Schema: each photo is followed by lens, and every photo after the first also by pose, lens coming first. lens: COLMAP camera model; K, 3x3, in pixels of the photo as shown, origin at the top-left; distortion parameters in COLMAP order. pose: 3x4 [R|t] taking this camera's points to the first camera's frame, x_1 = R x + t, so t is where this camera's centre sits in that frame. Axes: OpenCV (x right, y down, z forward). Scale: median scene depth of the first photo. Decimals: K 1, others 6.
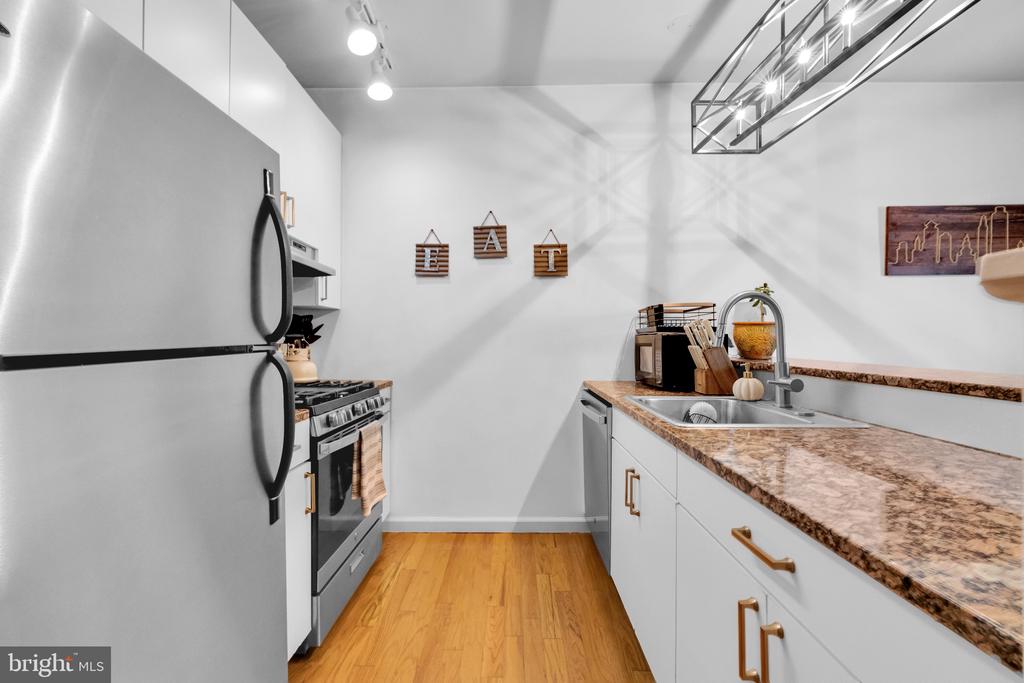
lens RADIAL K [[433.8, 0, 495.3], [0, 433.8, 338.5], [0, 0, 1]] dist [0.002422, -0.000091]
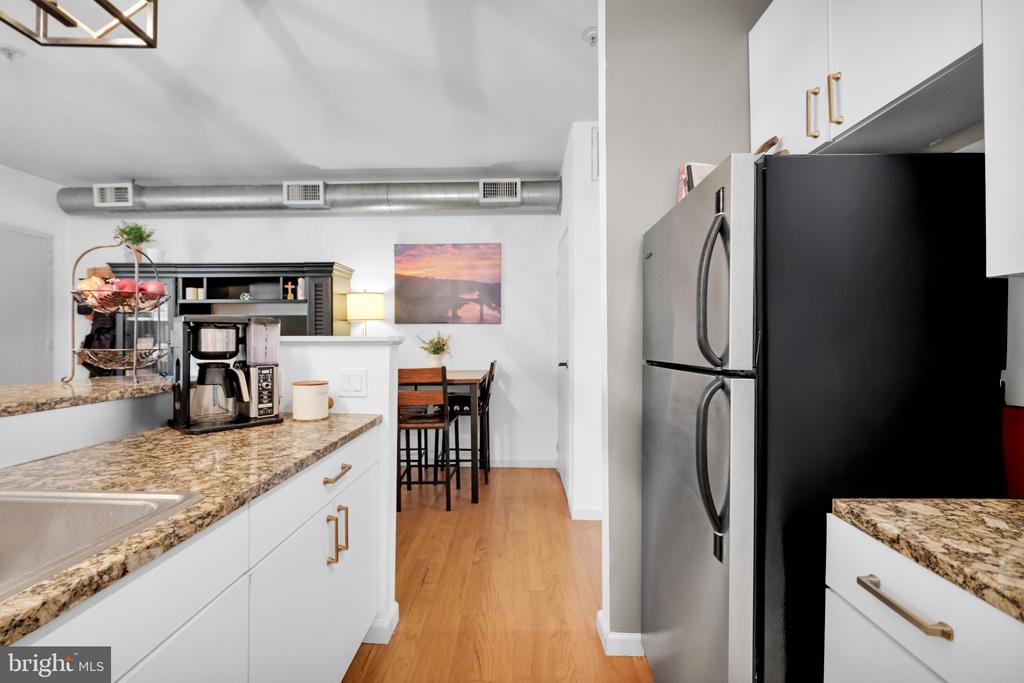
lens RADIAL K [[440.4, 0, 506.3], [0, 440.4, 342.6], [0, 0, 1]] dist [-0.000302, -0.000223]
pose [[-0.999990, -0.004337, 0.001149, -0.022449], [-0.004343, 0.999980, -0.004527, -0.014980], [-0.001130, -0.004532, -0.999989, 0.812601]]
